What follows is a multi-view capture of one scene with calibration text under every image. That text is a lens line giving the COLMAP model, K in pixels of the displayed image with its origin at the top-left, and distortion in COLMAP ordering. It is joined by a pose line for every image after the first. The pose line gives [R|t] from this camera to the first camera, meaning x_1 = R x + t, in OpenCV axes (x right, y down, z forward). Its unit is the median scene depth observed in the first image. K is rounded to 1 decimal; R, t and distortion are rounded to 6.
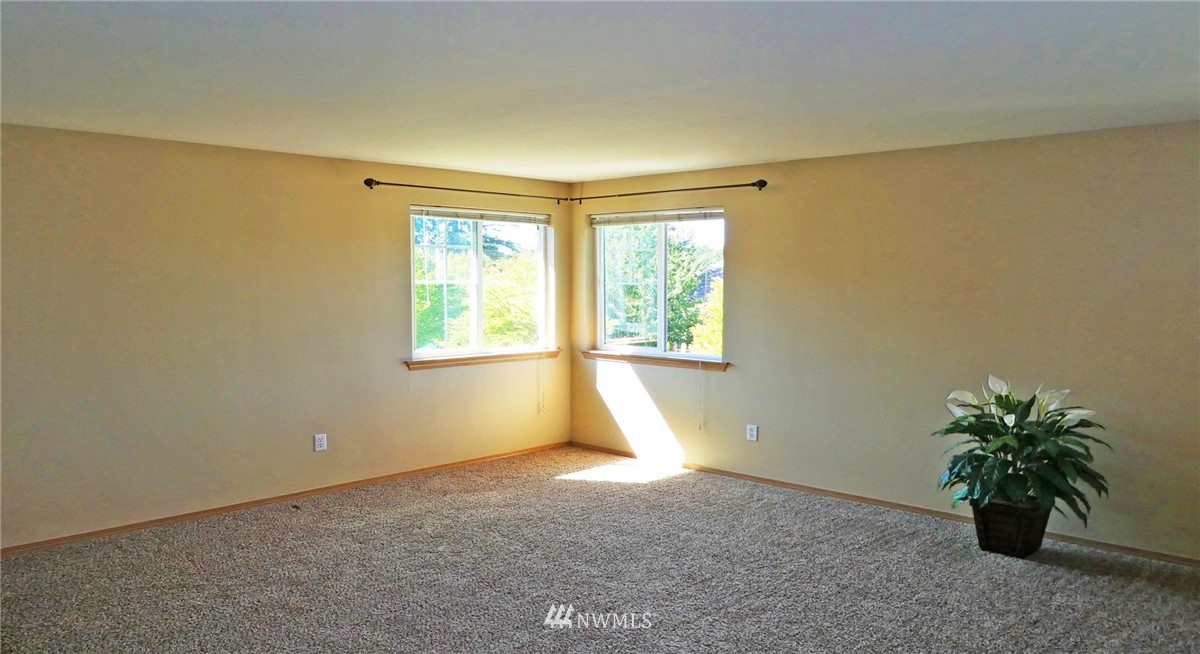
lens RADIAL K [[862.6, 0, 603.4], [0, 862.6, 350.7], [0, 0, 1]] dist [-0.023415, 0.000269]
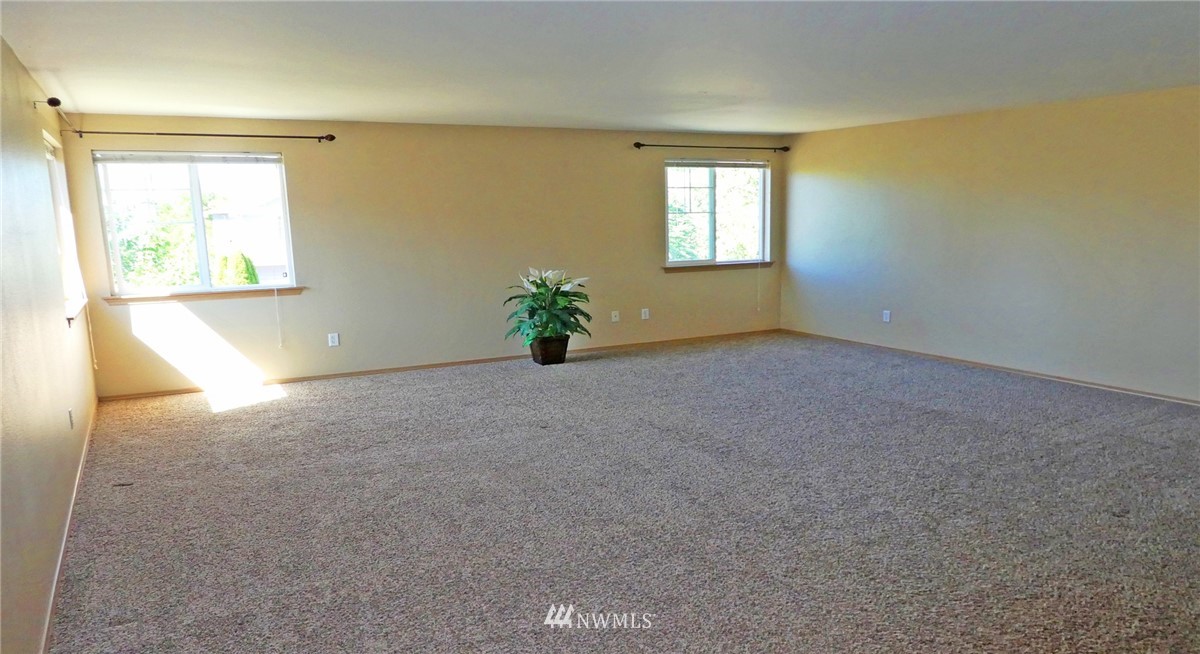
lens RADIAL K [[859.4, 0, 600.0], [0, 859.4, 327.0], [0, 0, 1]] dist [-0.029684, -0.000293]
pose [[0.327504, -0.126100, 0.936397, -0.815056], [0.100796, 0.990061, 0.098073, -0.005390], [-0.939458, 0.062266, 0.336959, 0.222369]]
